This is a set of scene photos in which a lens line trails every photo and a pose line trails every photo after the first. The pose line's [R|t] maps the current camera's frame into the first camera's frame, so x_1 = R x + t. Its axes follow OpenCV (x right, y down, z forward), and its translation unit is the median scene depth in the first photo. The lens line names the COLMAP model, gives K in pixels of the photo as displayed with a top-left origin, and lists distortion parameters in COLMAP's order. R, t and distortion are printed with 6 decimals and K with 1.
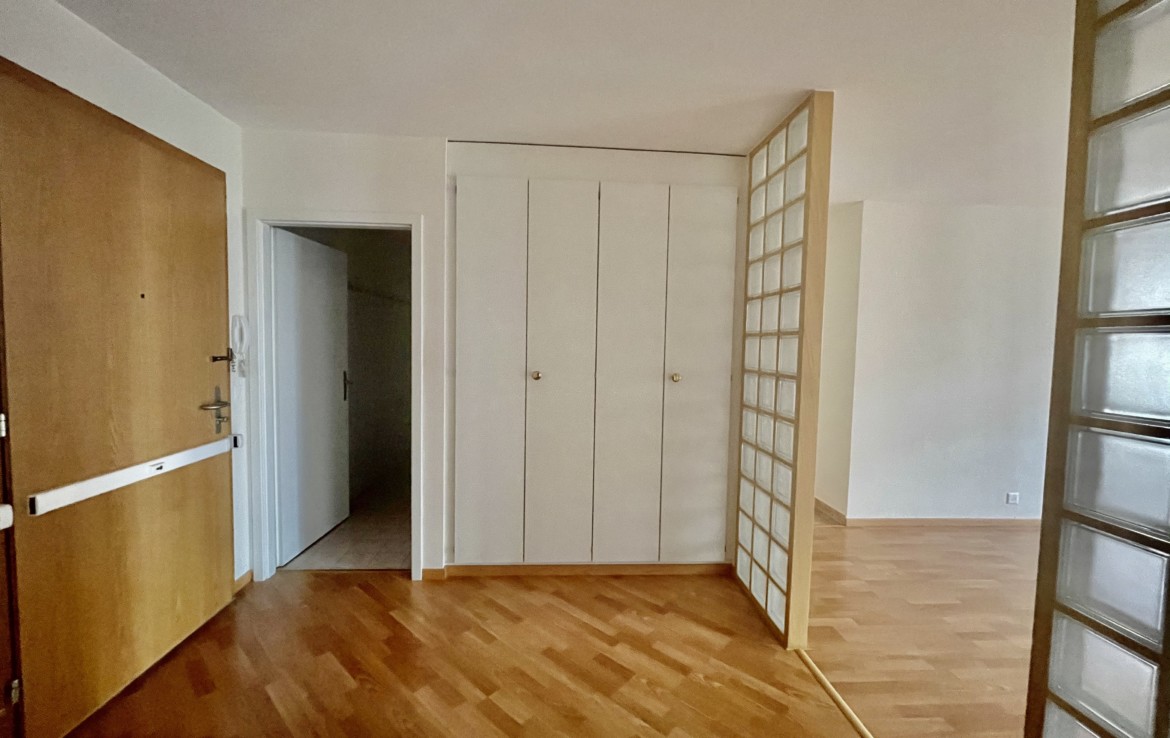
lens RADIAL K [[469.2, 0, 583.0], [0, 469.2, 372.2], [0, 0, 1]] dist [-0.011581, 0.005316]
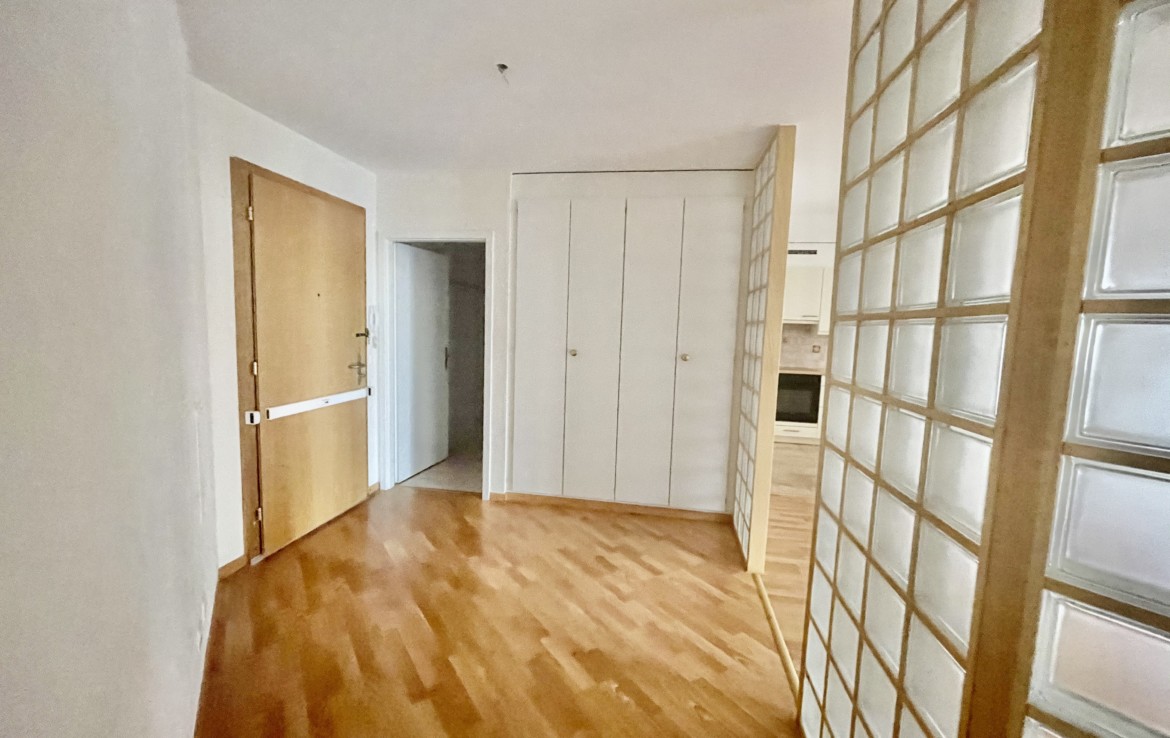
lens RADIAL K [[467.6, 0, 585.0], [0, 467.6, 369.0], [0, 0, 1]] dist [-0.001759, -0.000038]
pose [[0.973928, 0.032937, -0.224456, 0.247355], [-0.026326, 0.999129, 0.032383, 0.011250], [0.225327, -0.025630, 0.973946, -0.284266]]
